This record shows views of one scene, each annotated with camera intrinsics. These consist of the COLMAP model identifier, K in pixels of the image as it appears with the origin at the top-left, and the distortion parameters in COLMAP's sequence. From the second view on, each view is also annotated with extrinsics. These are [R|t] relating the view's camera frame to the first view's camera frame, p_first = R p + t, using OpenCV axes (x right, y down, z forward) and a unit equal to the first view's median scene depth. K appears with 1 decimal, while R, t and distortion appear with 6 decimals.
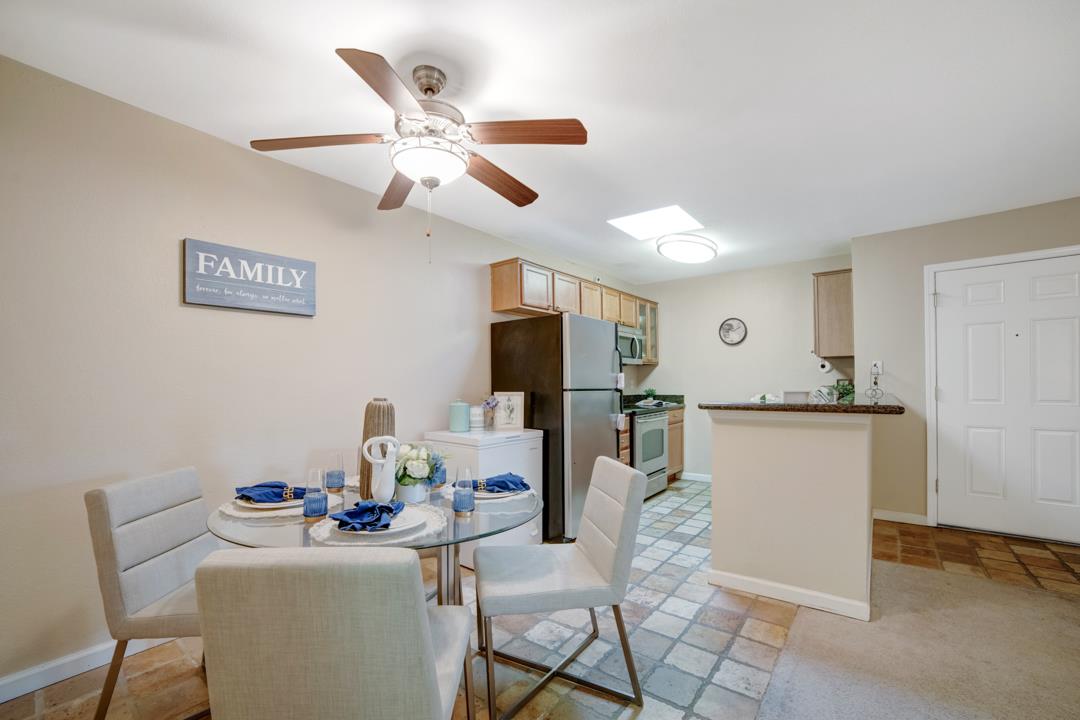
lens RADIAL K [[445.9, 0, 547.3], [0, 445.9, 380.4], [0, 0, 1]] dist [-0.073235, 0.027194]
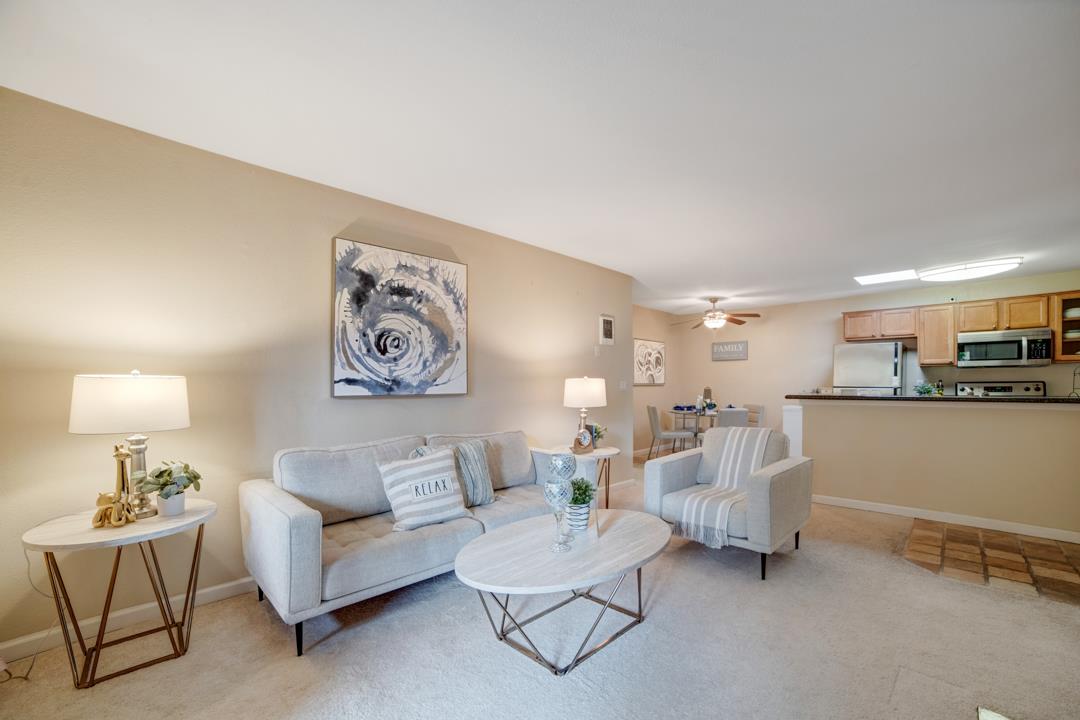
lens RADIAL K [[445.9, 0, 547.3], [0, 445.9, 380.4], [0, 0, 1]] dist [-0.073235, 0.027194]
pose [[-0.121086, 0.001083, -0.992641, 2.578572], [0.005914, 0.999982, 0.000369, -0.016659], [0.992624, -0.005826, -0.121091, 0.046426]]
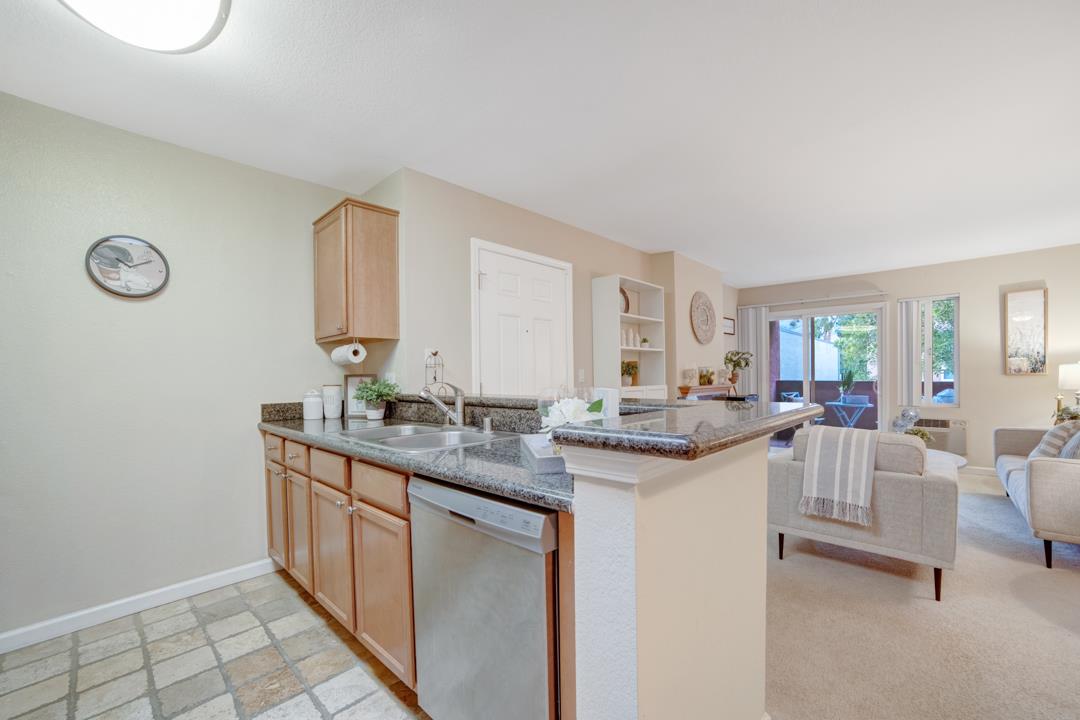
lens RADIAL K [[445.9, 0, 547.3], [0, 445.9, 380.4], [0, 0, 1]] dist [-0.073235, 0.027194]
pose [[0.082234, -0.015692, 0.996490, 0.044335], [-0.001369, 0.999873, 0.015858, -0.005024], [-0.996612, -0.002668, 0.082202, 1.105002]]
